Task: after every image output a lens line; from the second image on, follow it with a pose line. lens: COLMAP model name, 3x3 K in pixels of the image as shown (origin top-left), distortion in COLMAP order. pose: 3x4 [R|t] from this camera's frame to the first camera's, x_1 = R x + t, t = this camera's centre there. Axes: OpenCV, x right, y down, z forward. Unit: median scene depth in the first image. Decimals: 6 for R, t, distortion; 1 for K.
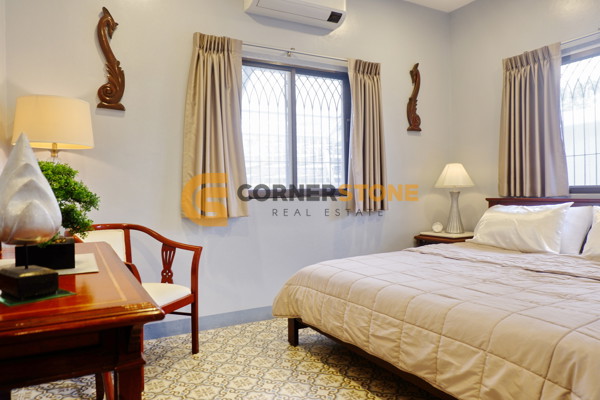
lens RADIAL K [[418.3, 0, 300.0], [0, 418.3, 200.0], [0, 0, 1]] dist [-0.030535, 0.000835]
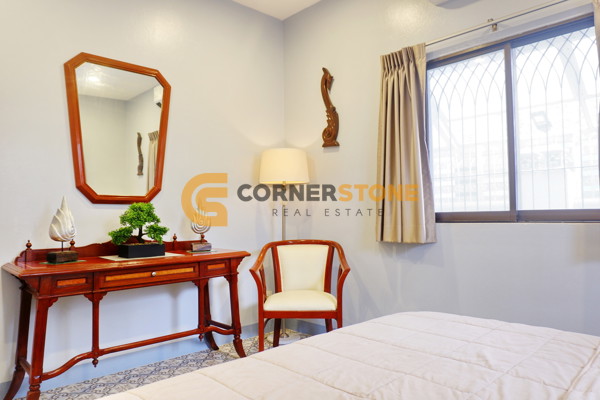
lens RADIAL K [[424.0, 0, 303.7], [0, 424.0, 198.6], [0, 0, 1]] dist [-0.011402, -0.002825]
pose [[0.259358, -0.024804, -0.965463, 0.721655], [-0.011630, 0.999517, -0.028803, -0.027527], [0.965711, 0.018699, 0.258944, 0.586422]]
